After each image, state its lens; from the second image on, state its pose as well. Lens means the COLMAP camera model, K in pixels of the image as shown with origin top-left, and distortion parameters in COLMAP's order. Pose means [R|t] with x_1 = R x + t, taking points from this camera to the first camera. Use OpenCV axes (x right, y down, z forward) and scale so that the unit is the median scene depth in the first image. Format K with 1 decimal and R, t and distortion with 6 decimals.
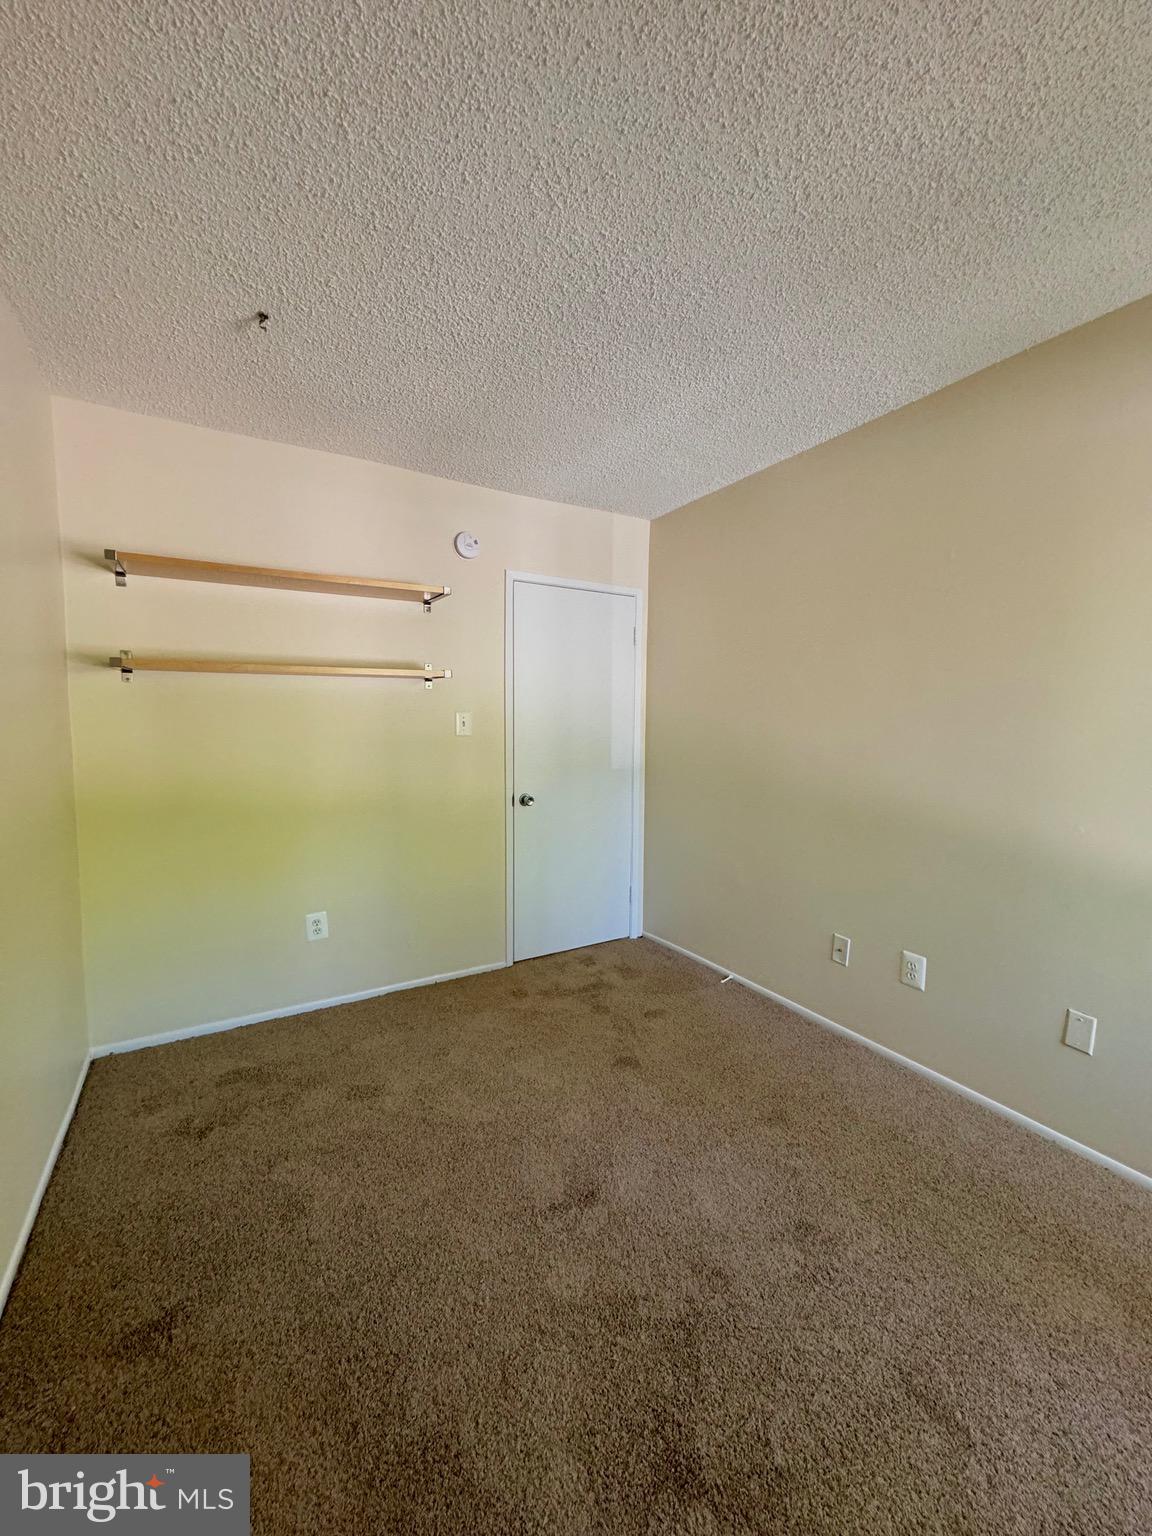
lens RADIAL K [[621.8, 0, 577.6], [0, 621.8, 766.3], [0, 0, 1]] dist [-0.001731, 0.000387]
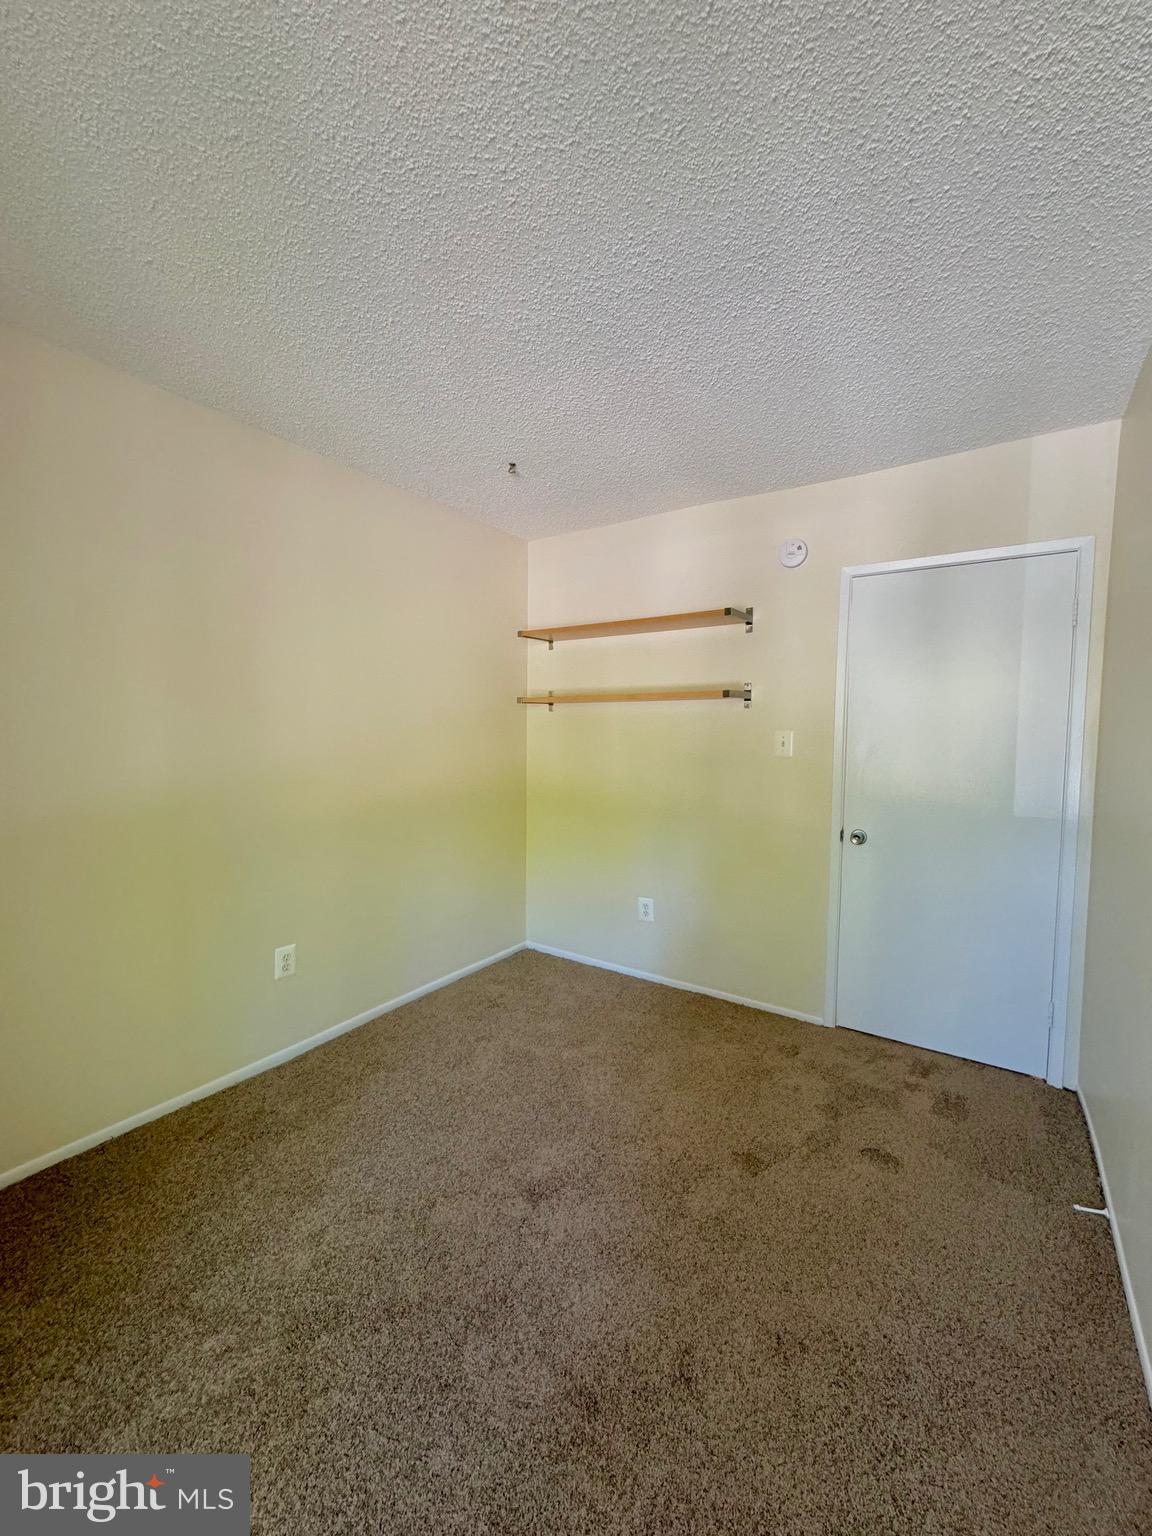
lens RADIAL K [[621.8, 0, 577.6], [0, 621.8, 766.3], [0, 0, 1]] dist [-0.001731, 0.000387]
pose [[0.414482, 0.055381, -0.908371, 0.599210], [-0.076922, 0.996707, 0.025668, -0.038278], [0.906801, 0.059235, 0.417377, 0.363591]]
